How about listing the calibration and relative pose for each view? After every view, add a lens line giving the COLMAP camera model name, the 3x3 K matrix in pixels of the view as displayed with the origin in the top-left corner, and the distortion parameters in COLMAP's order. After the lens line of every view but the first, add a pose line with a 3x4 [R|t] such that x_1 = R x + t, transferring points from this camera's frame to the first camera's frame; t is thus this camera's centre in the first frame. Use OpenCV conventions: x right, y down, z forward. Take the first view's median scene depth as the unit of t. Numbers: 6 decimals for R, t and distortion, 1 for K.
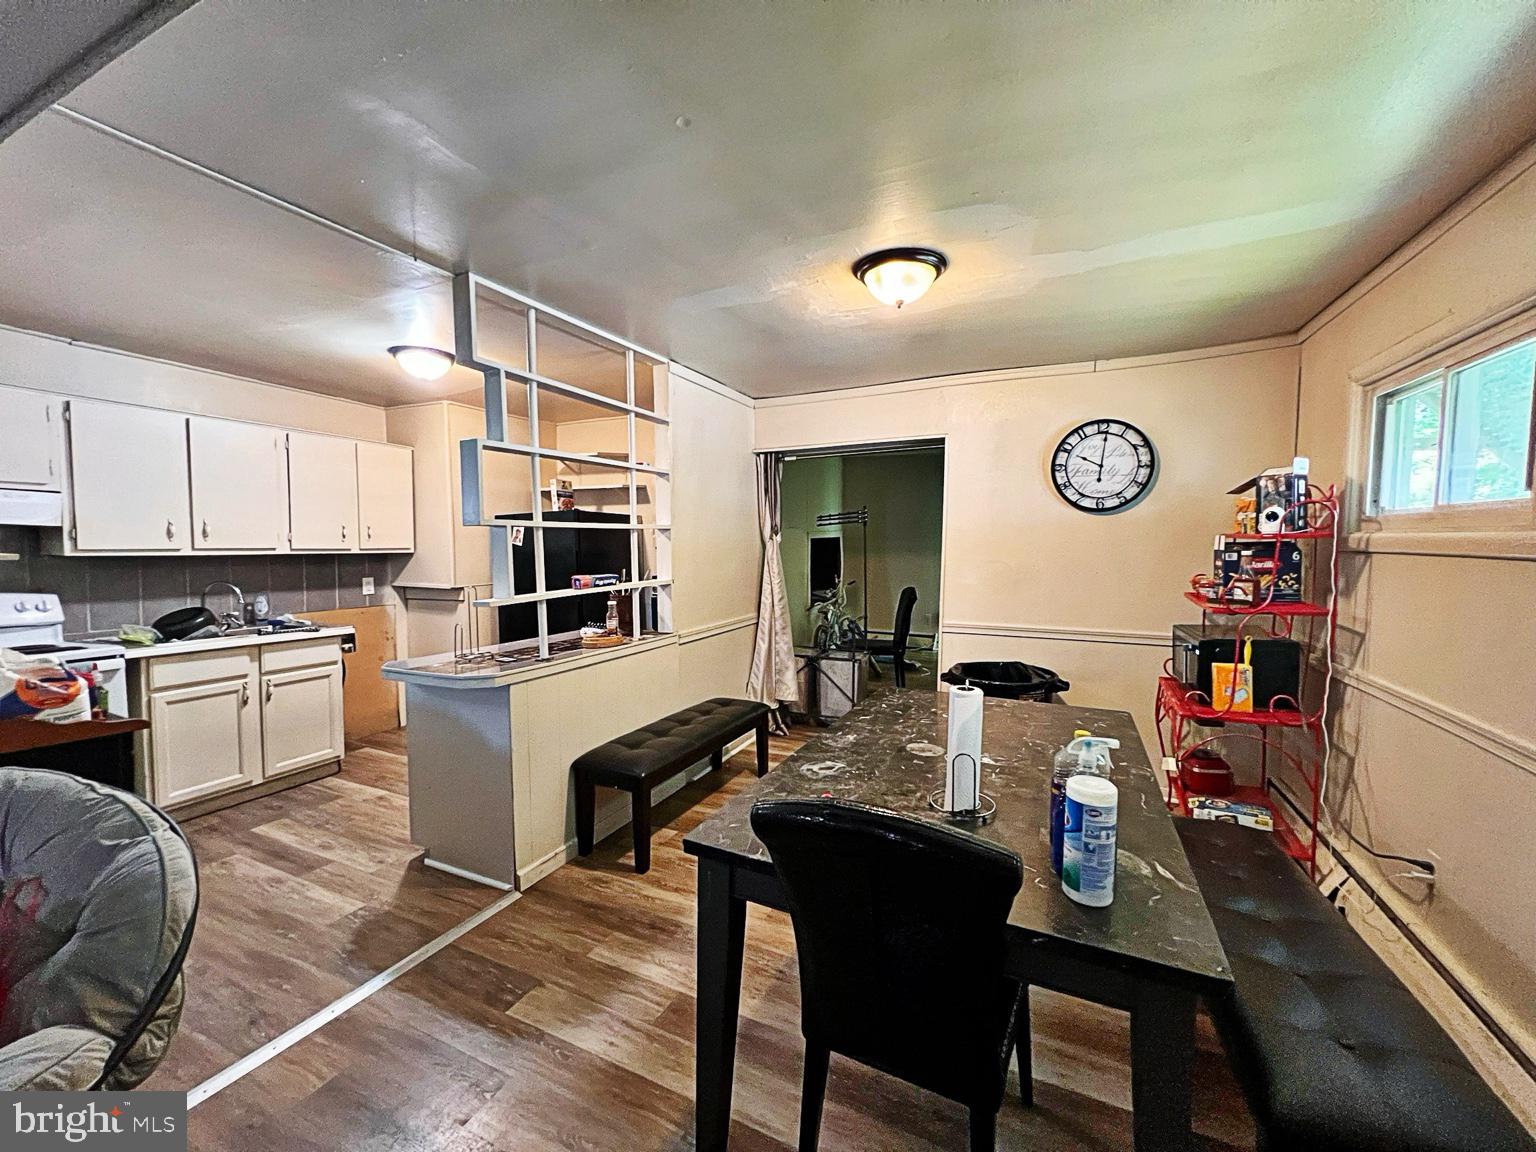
lens RADIAL K [[619.6, 0, 768.7], [0, 619.6, 575.7], [0, 0, 1]] dist [0.004371, 0.000189]
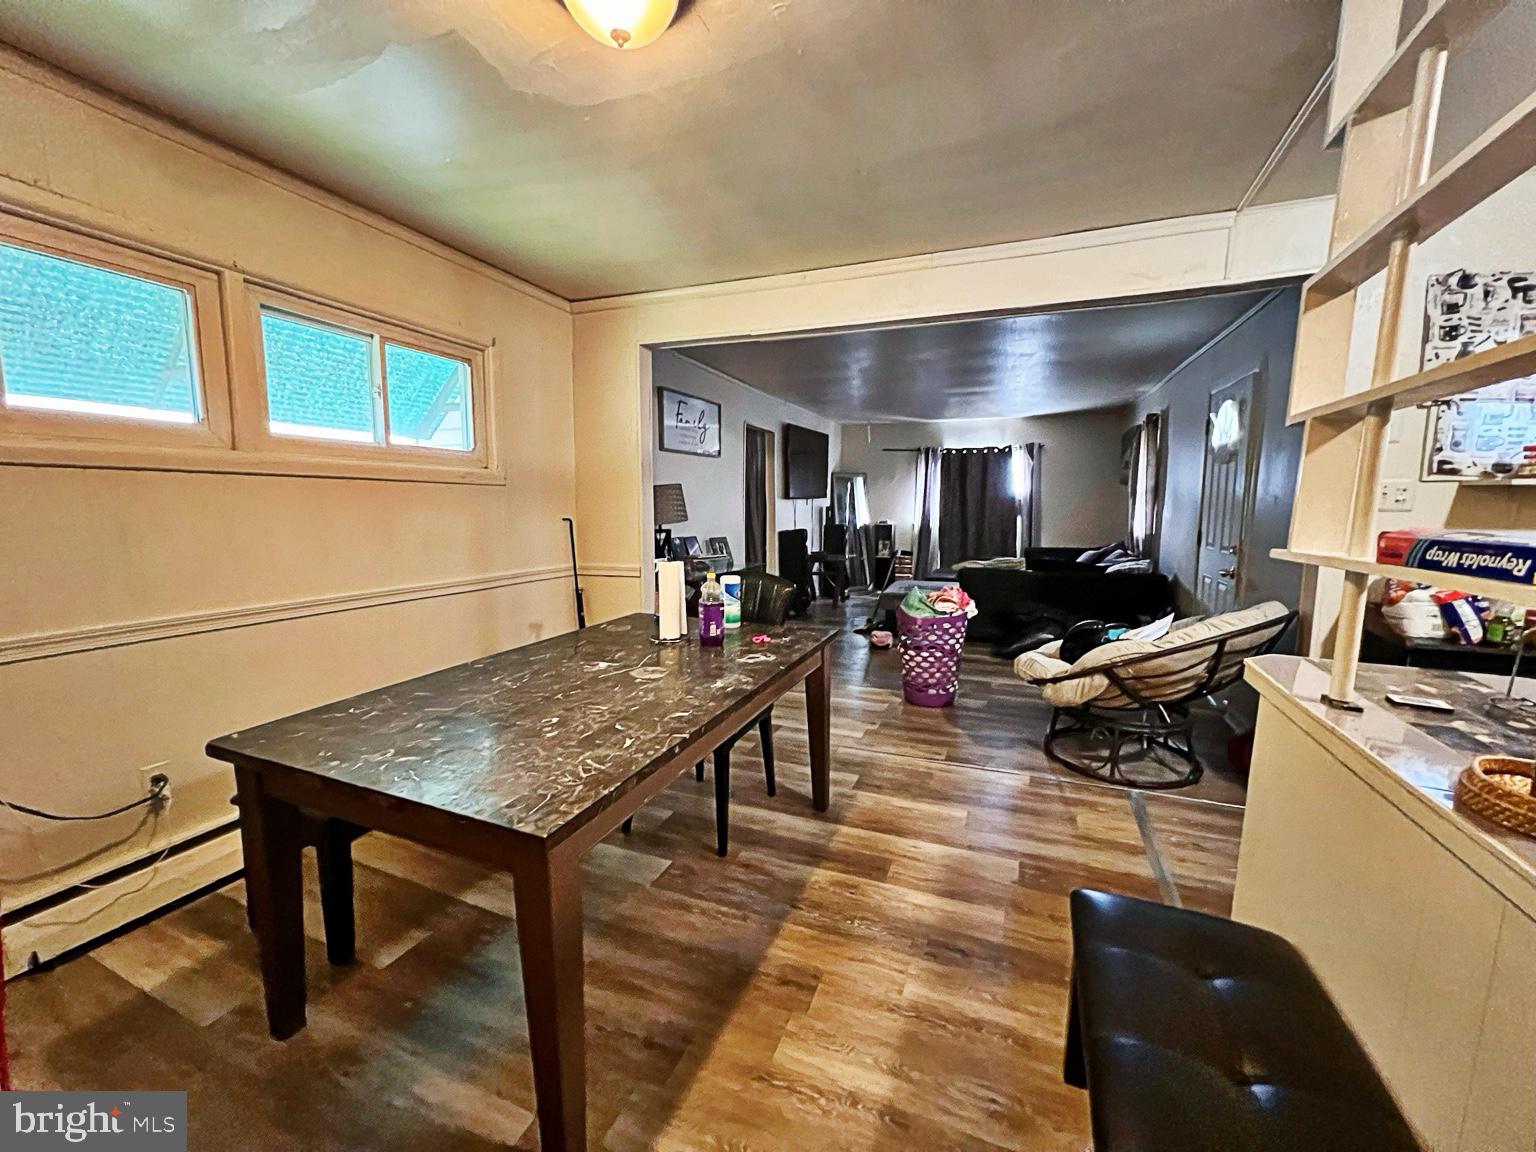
lens RADIAL K [[619.6, 0, 773.3], [0, 619.6, 578.6], [0, 0, 1]] dist [0.004371, 0.000189]
pose [[-0.997992, 0.000643, -0.063341, 0.111640], [-0.010509, 0.984408, 0.175583, -0.035547], [0.062466, 0.175896, -0.982425, 1.824797]]
